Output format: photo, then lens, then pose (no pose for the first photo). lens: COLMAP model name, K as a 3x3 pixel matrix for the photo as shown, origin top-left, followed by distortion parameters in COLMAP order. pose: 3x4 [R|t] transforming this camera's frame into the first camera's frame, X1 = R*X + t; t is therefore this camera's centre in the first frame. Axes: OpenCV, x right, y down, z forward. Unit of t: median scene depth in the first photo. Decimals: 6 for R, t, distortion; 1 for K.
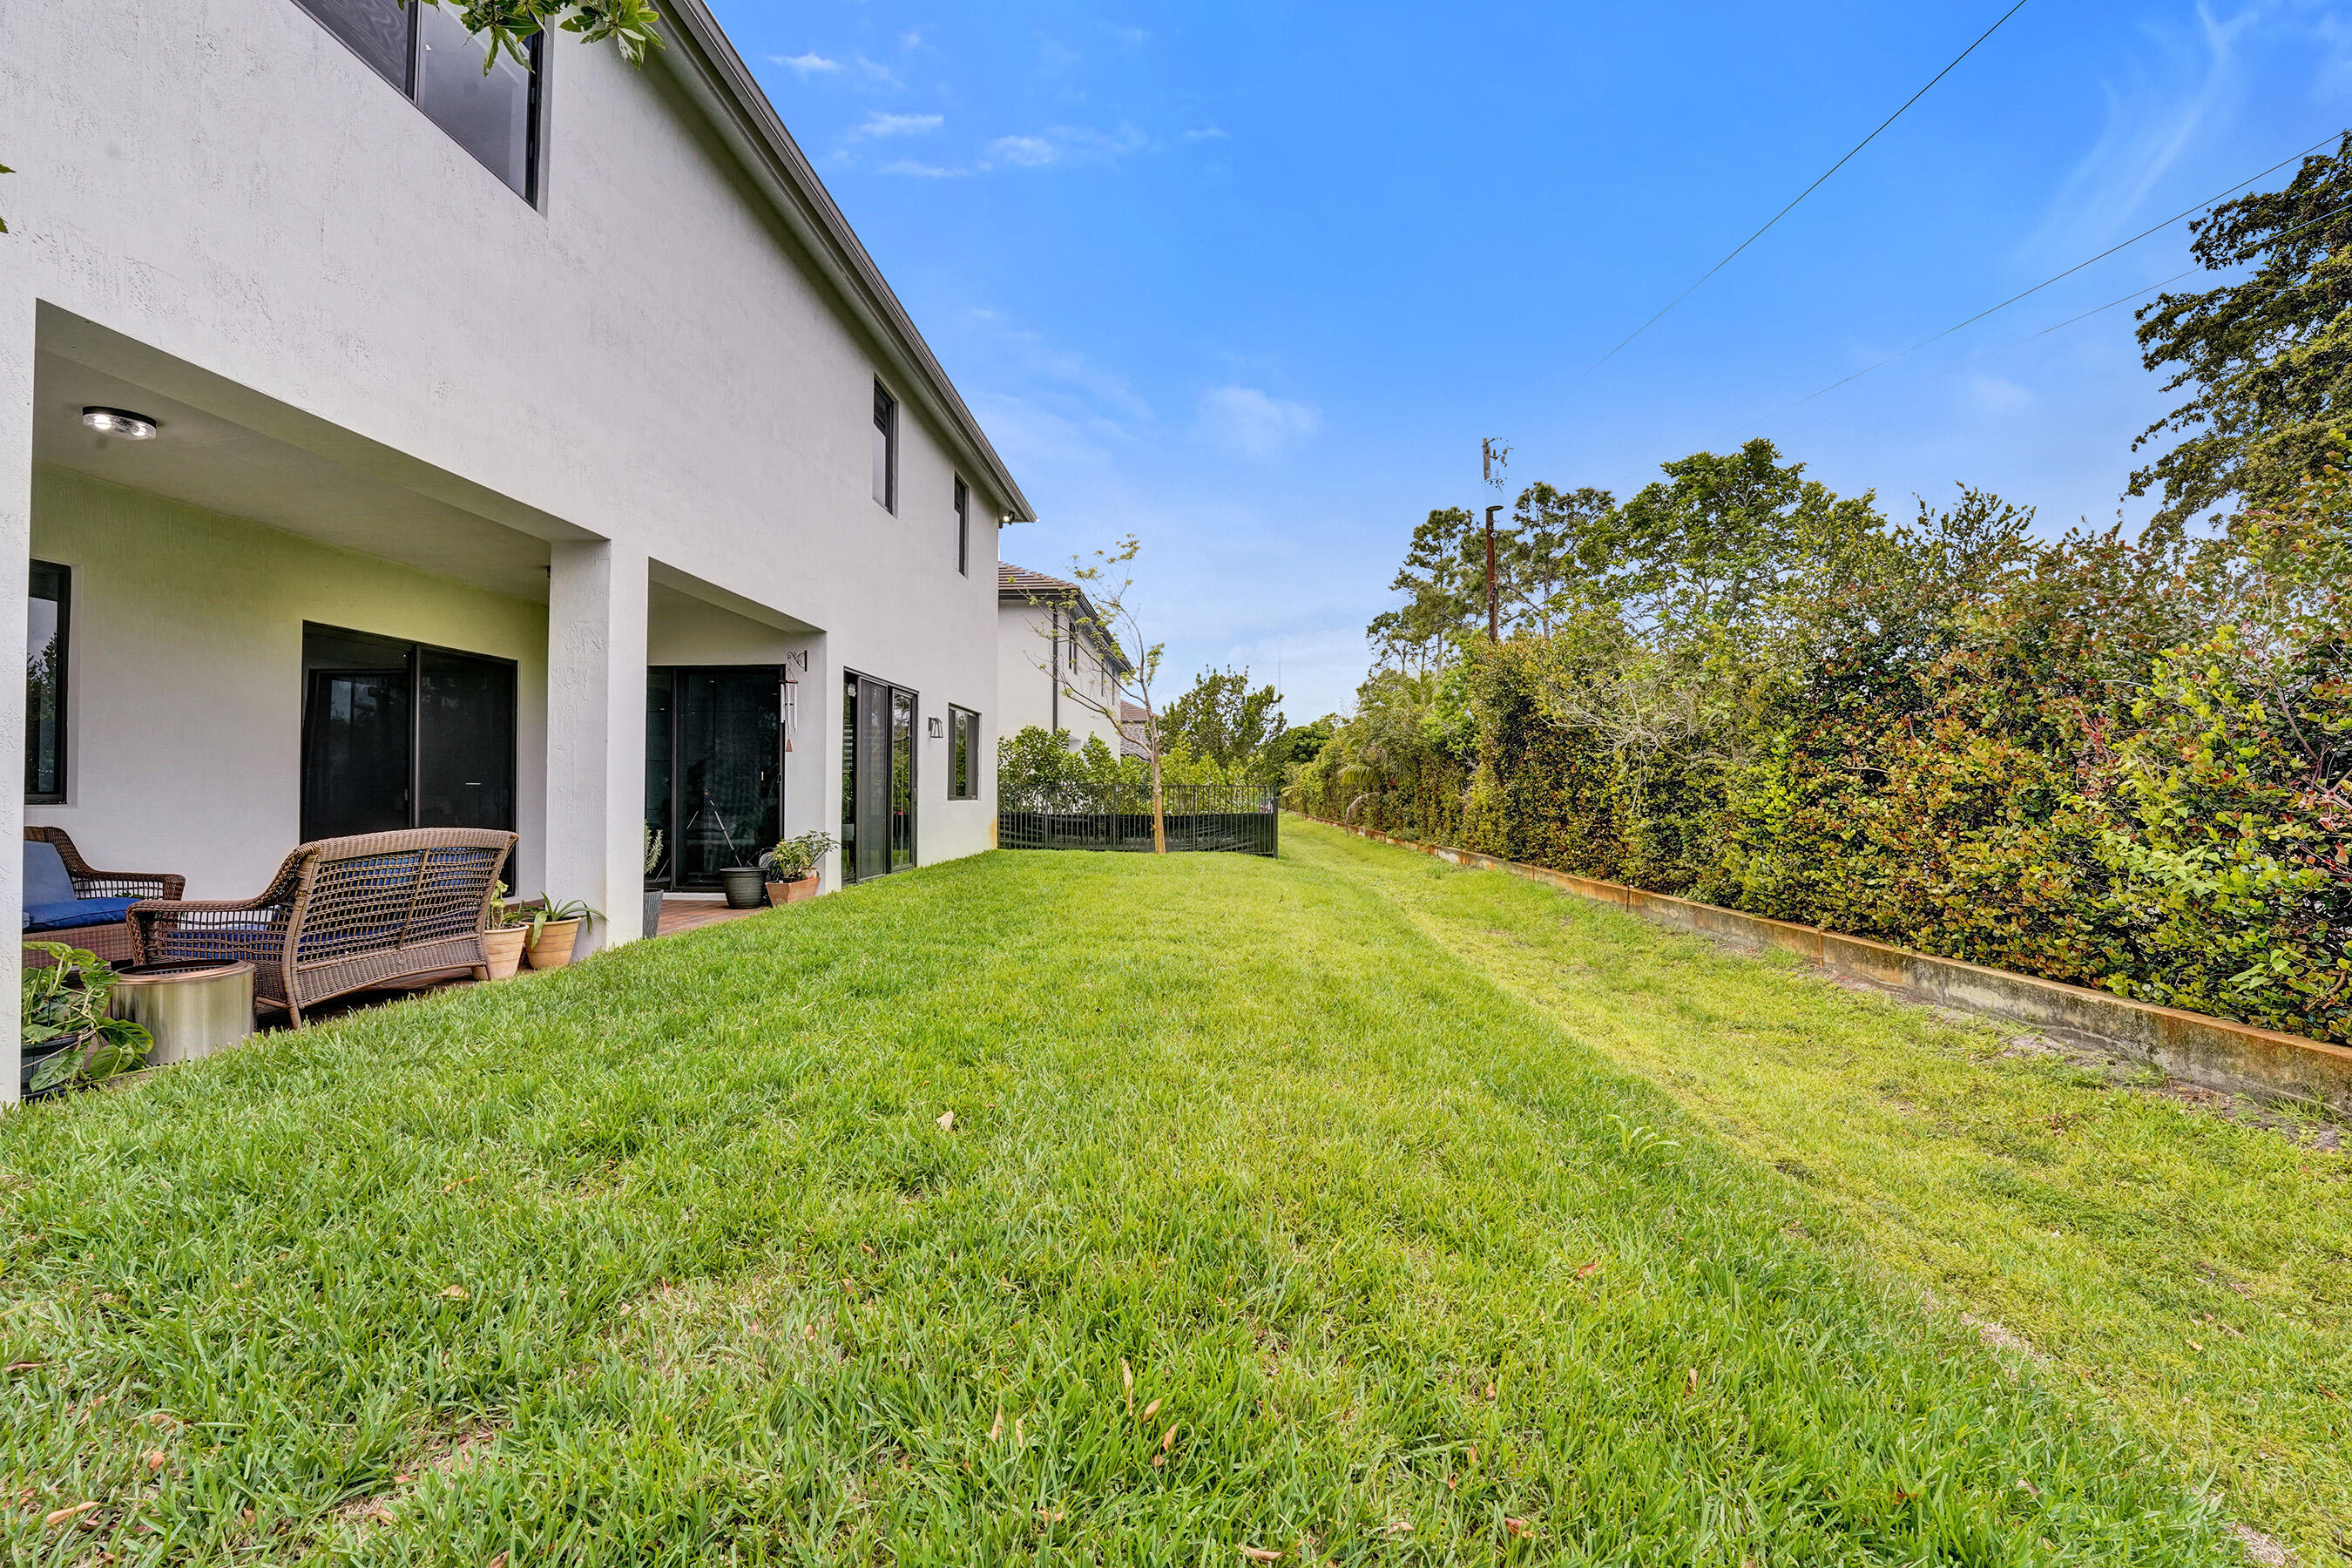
lens RADIAL K [[964.7, 0, 1161.1], [0, 964.7, 776.3], [0, 0, 1]] dist [-0.024818, 0.000266]
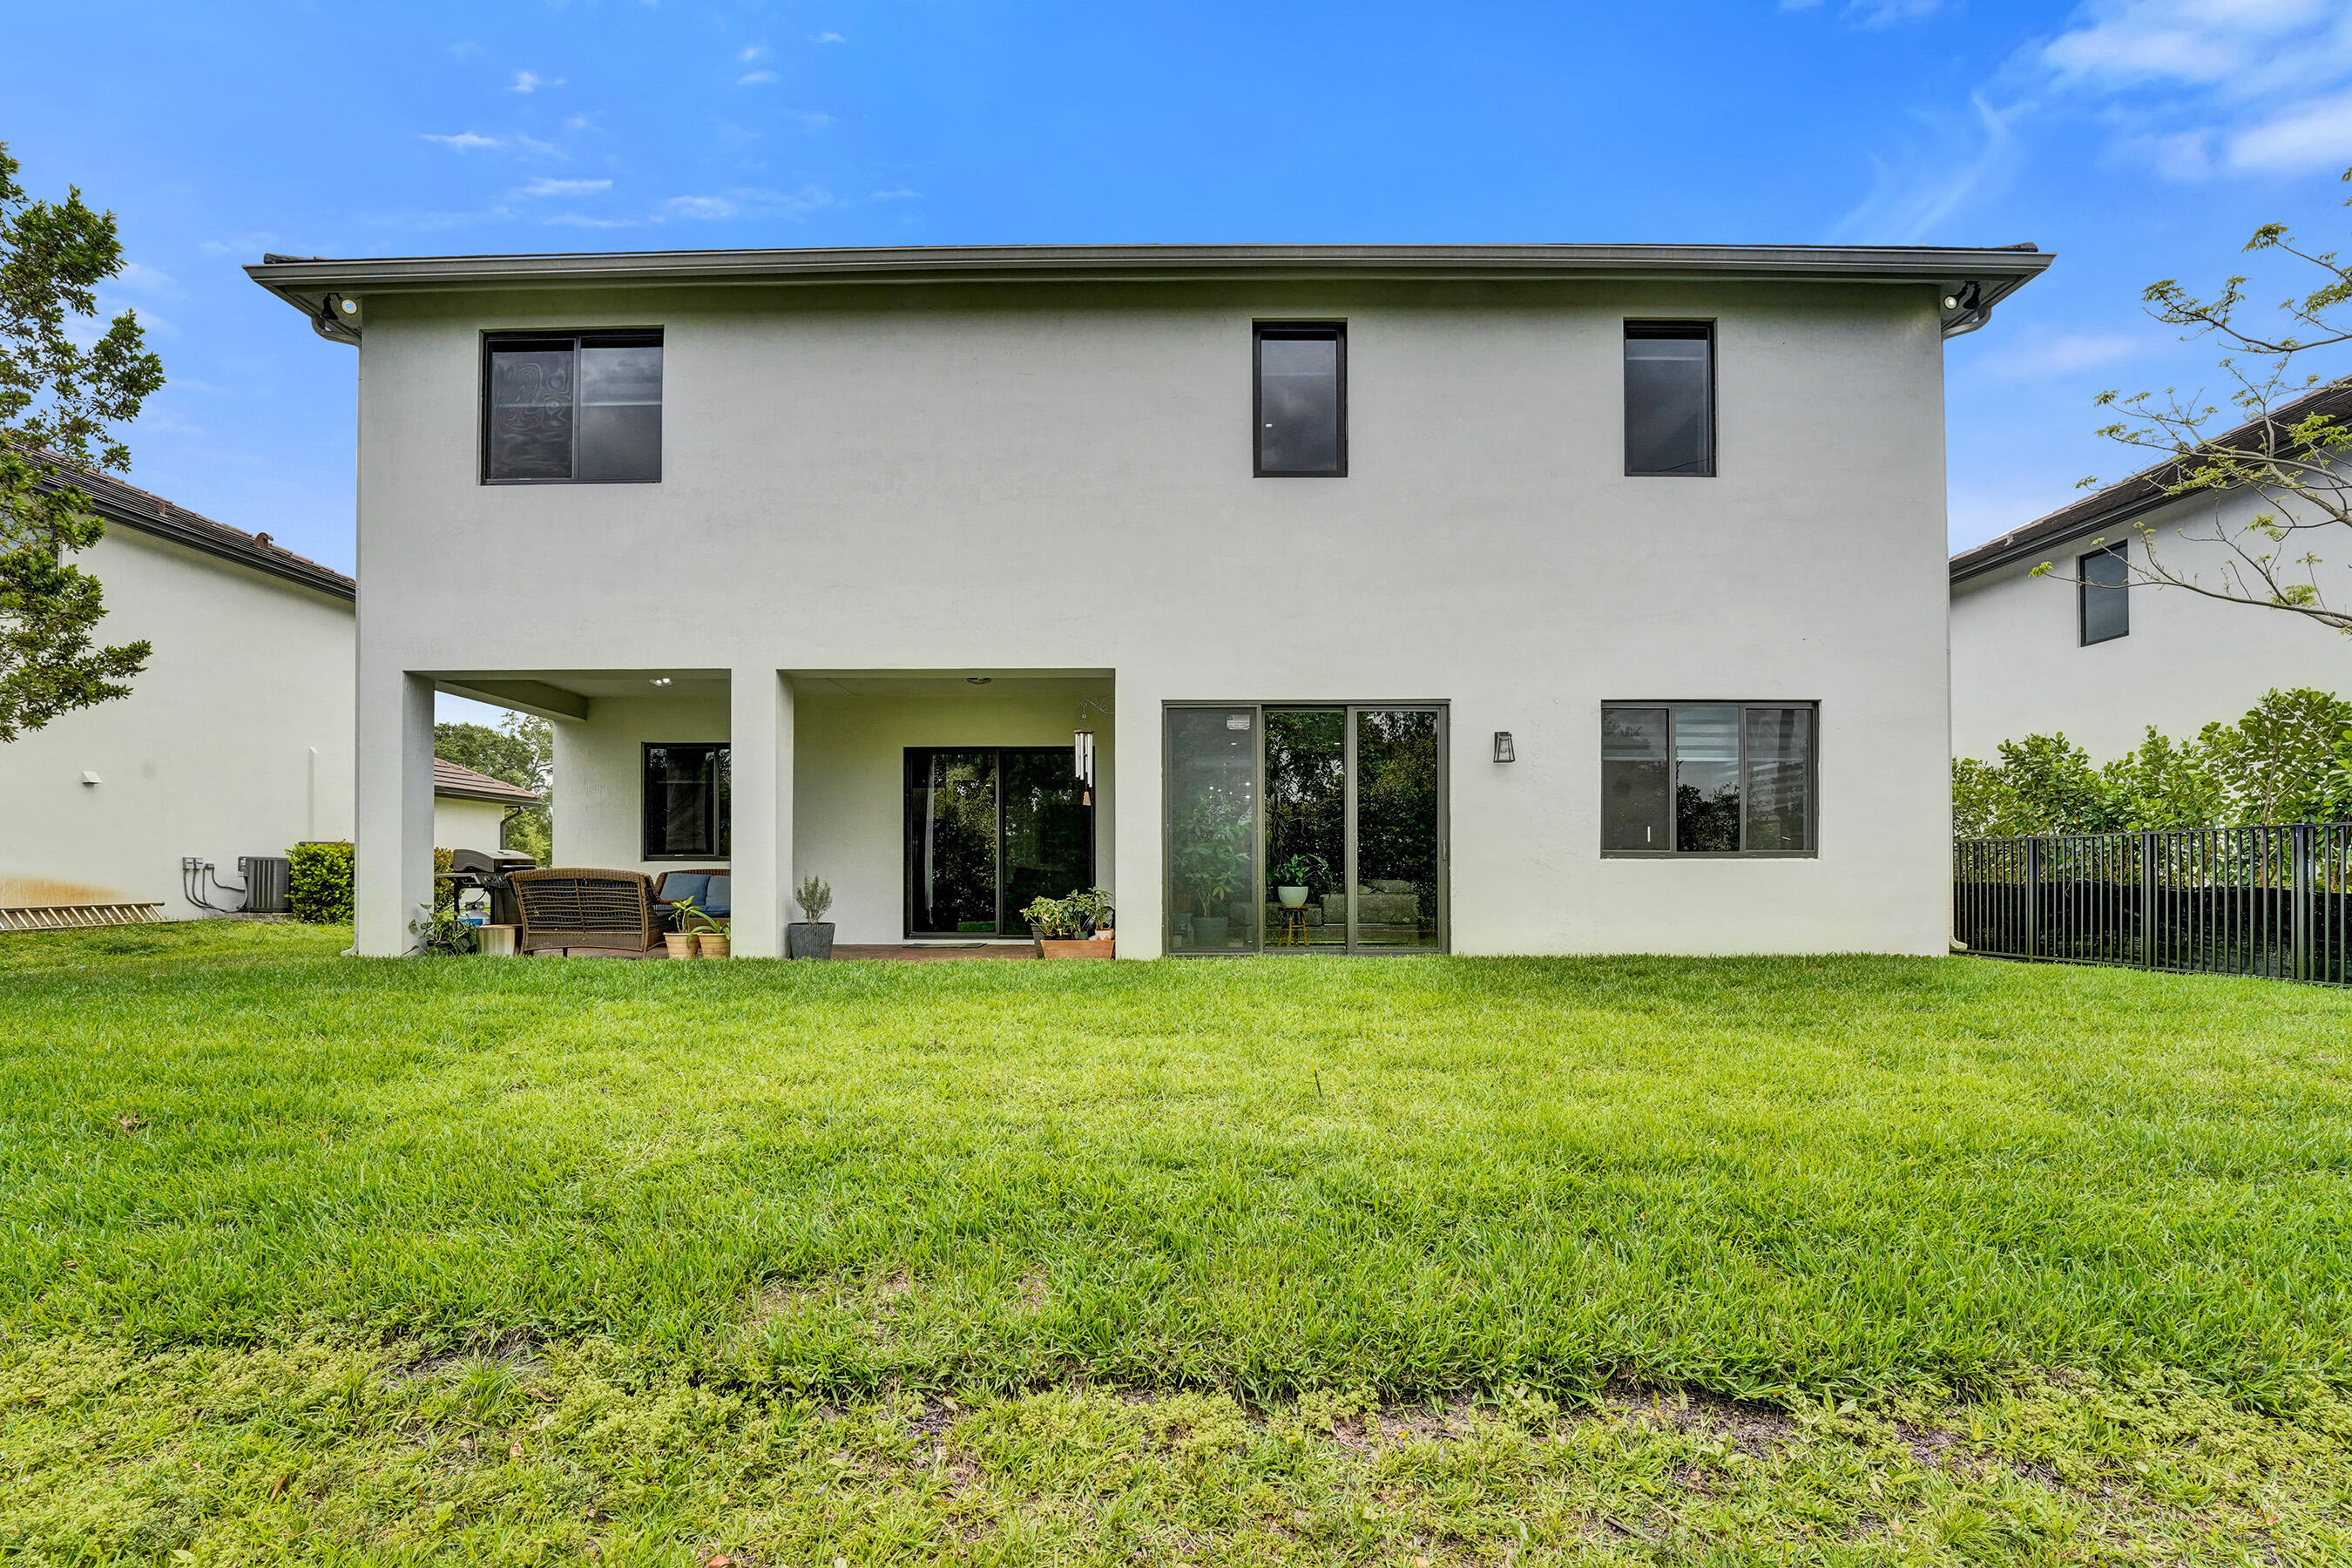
lens RADIAL K [[974.1, 0, 1174.2], [0, 974.1, 863.0], [0, 0, 1]] dist [-0.020396, -0.000046]
pose [[0.043014, -0.005707, -0.999058, 0.411623], [0.021564, 0.999756, -0.004783, 0.026631], [0.998842, -0.021338, 0.043127, 0.741165]]
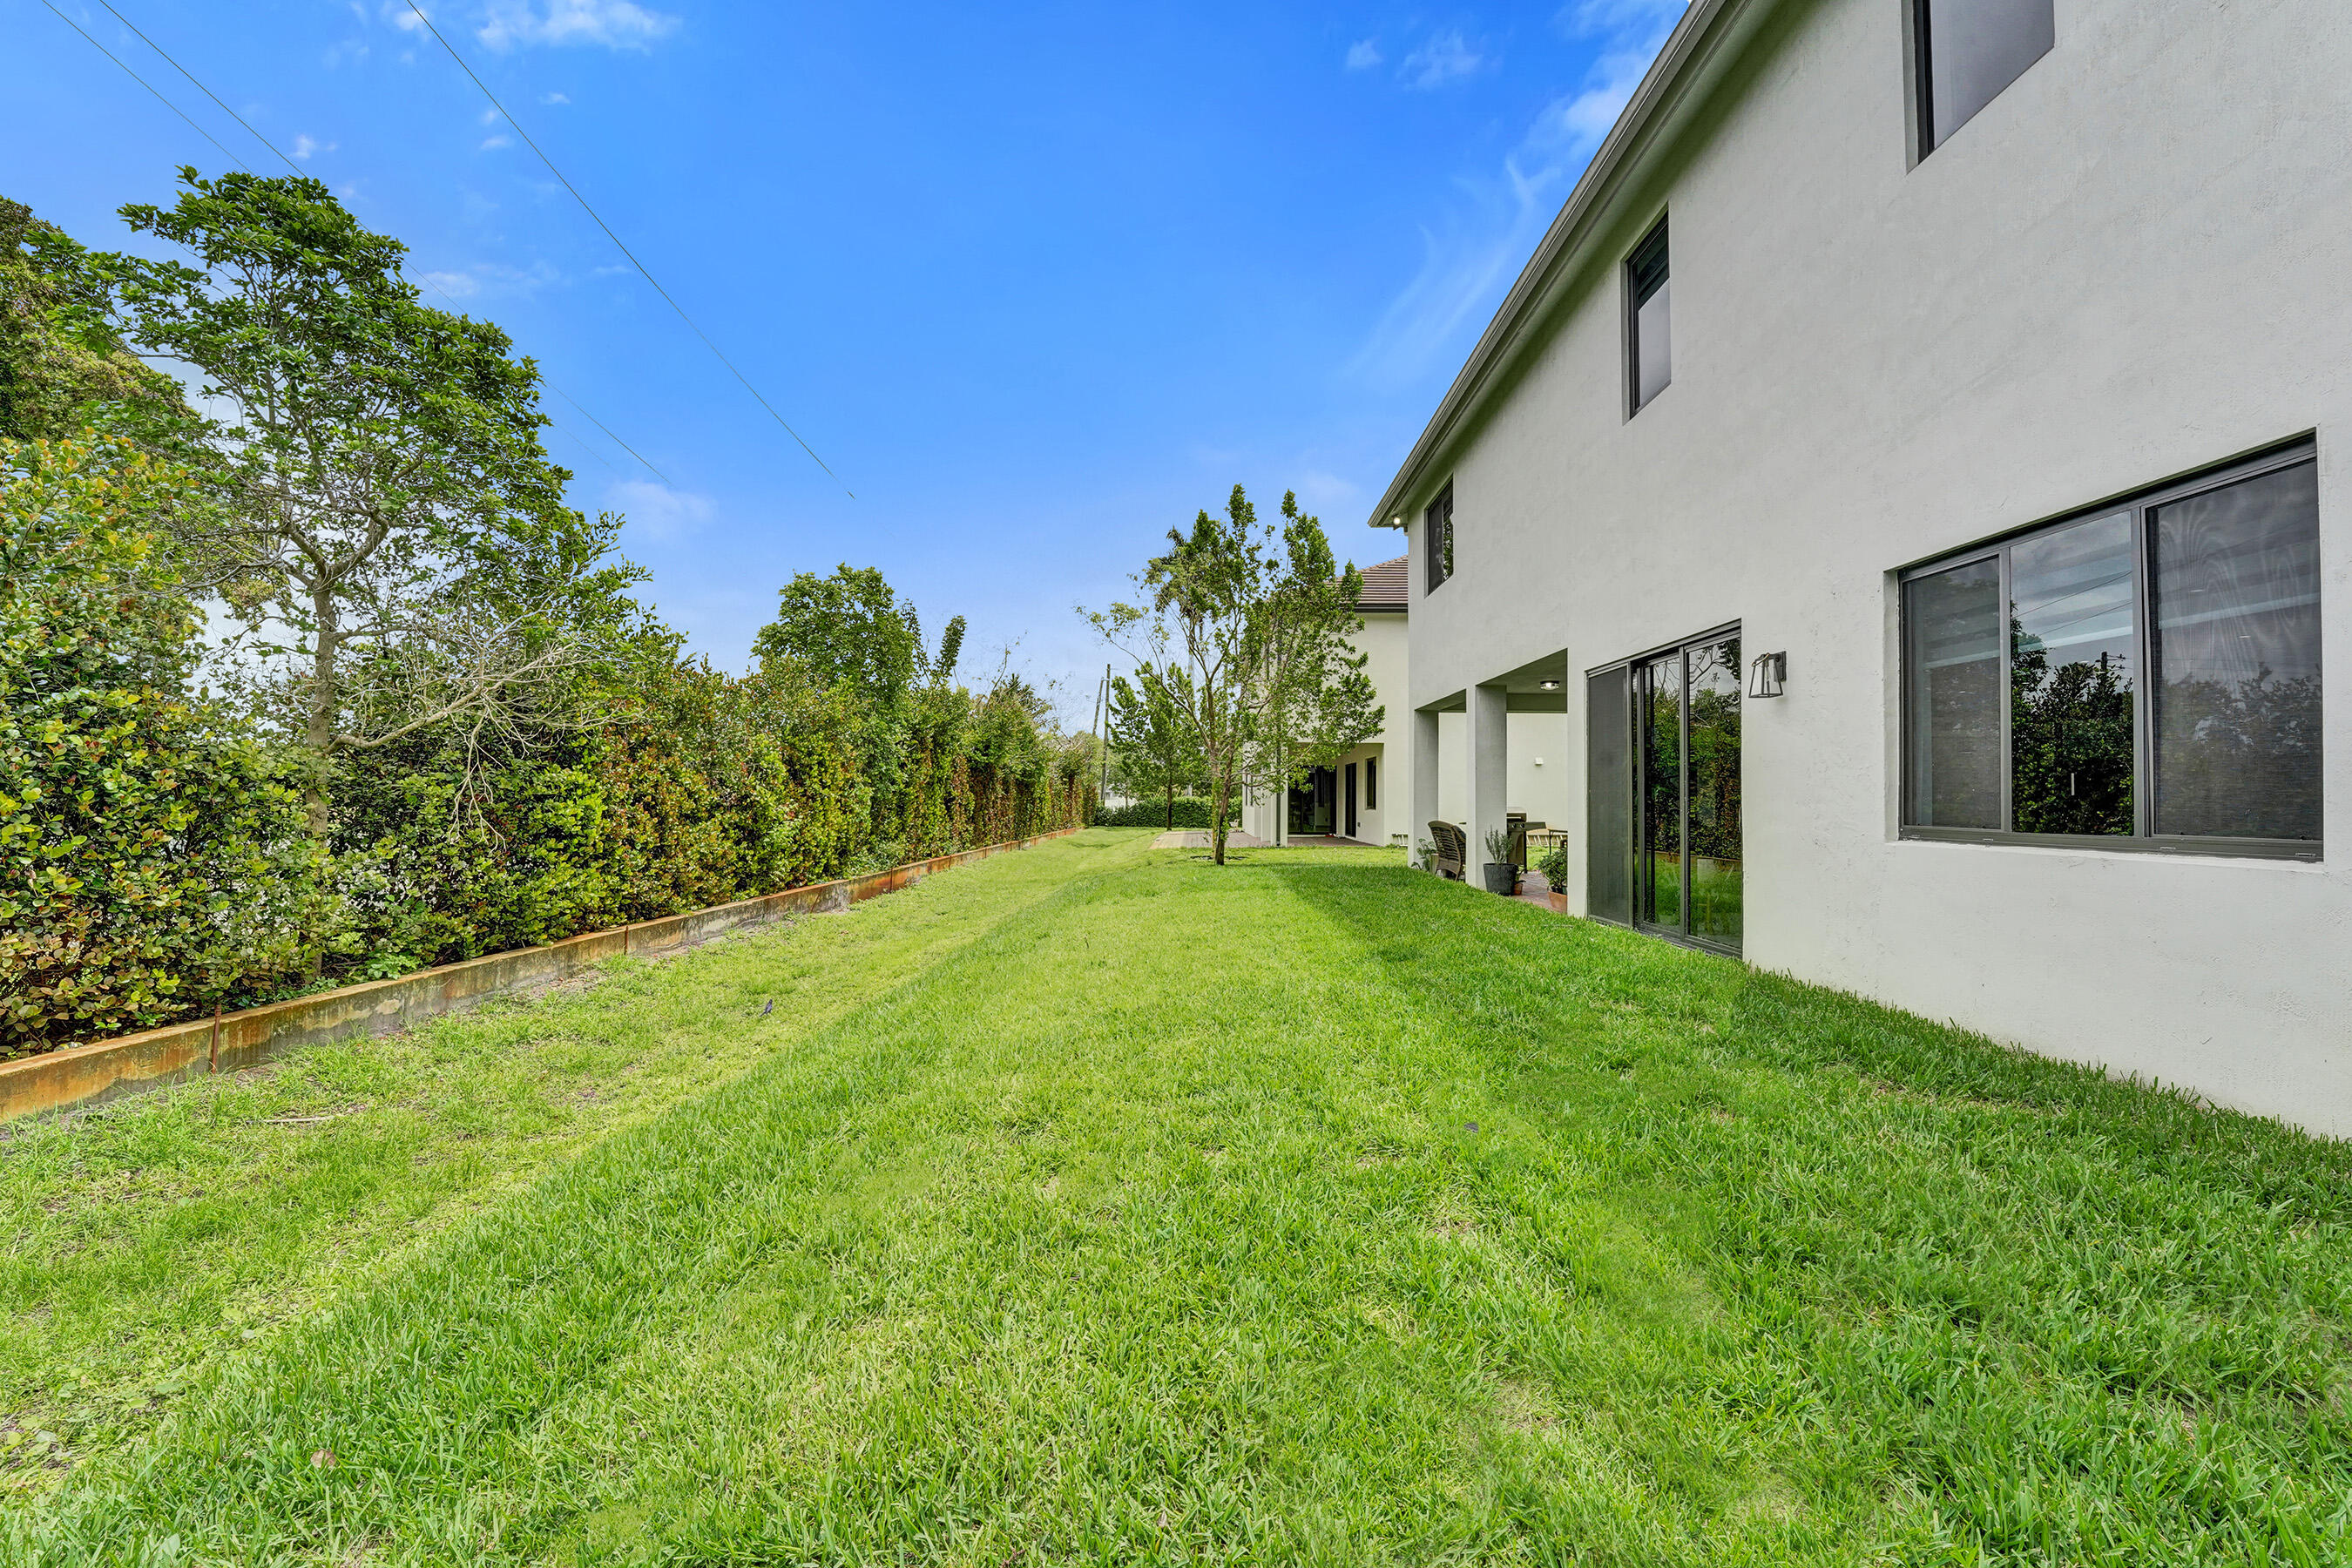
lens RADIAL K [[957.6, 0, 1171.1], [0, 957.6, 784.0], [0, 0, 1]] dist [-0.033195, 0.004762]
pose [[-0.999372, -0.008027, -0.034519, 0.063010], [-0.006658, 0.999193, -0.039602, 0.021170], [0.034809, -0.039347, -0.998619, 1.431364]]
